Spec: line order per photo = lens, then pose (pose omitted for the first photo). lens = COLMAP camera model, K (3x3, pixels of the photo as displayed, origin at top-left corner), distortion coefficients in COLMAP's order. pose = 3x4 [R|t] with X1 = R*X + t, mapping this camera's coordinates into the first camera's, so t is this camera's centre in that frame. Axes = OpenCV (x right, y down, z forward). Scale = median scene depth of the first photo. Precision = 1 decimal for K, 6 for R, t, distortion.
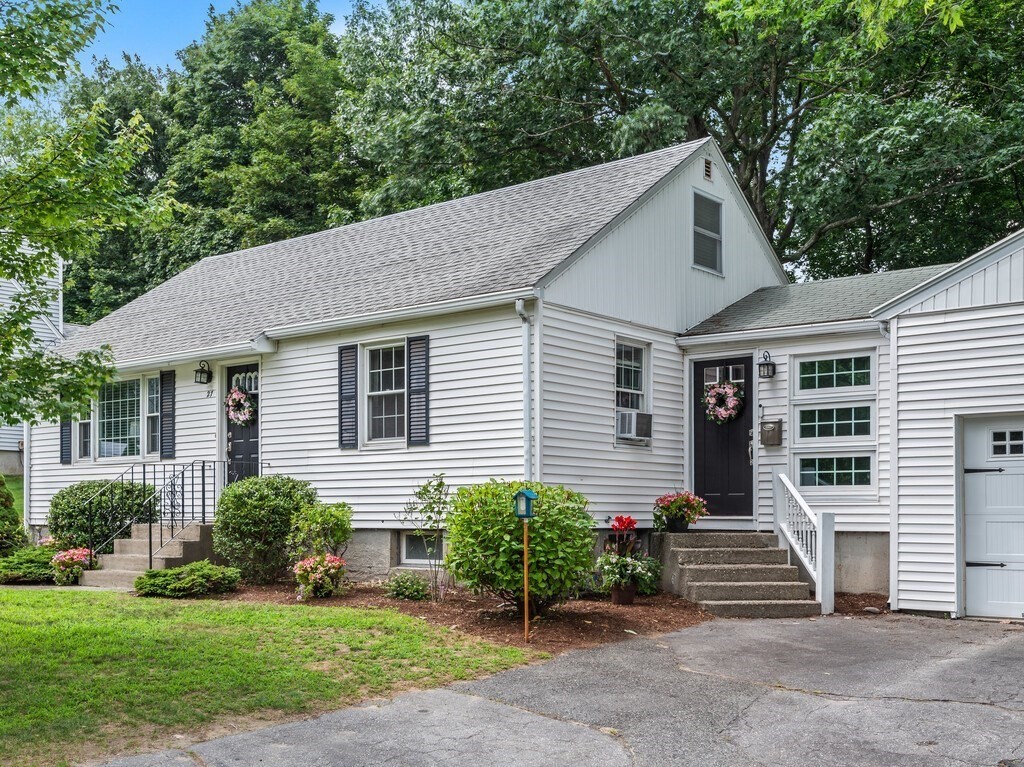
lens RADIAL K [[1129.6, 0, 507.8], [0, 1129.6, 446.5], [0, 0, 1]] dist [0.042245, 0.009369]
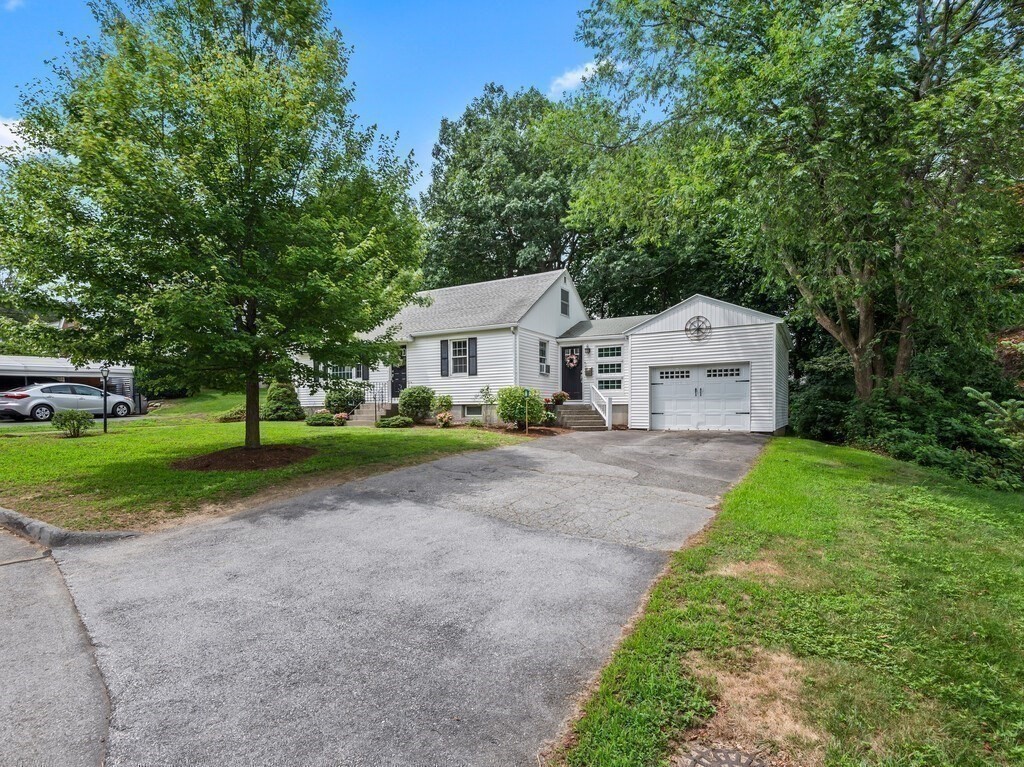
lens RADIAL K [[546.9, 0, 512.0], [0, 546.9, 383.5], [0, 0, 1]] dist [0.056886, -0.031479]
pose [[0.984974, 0.002349, 0.172686, -0.216777], [-0.003650, 0.999967, 0.007217, 0.009137], [-0.172663, -0.007739, 0.984950, -0.386461]]
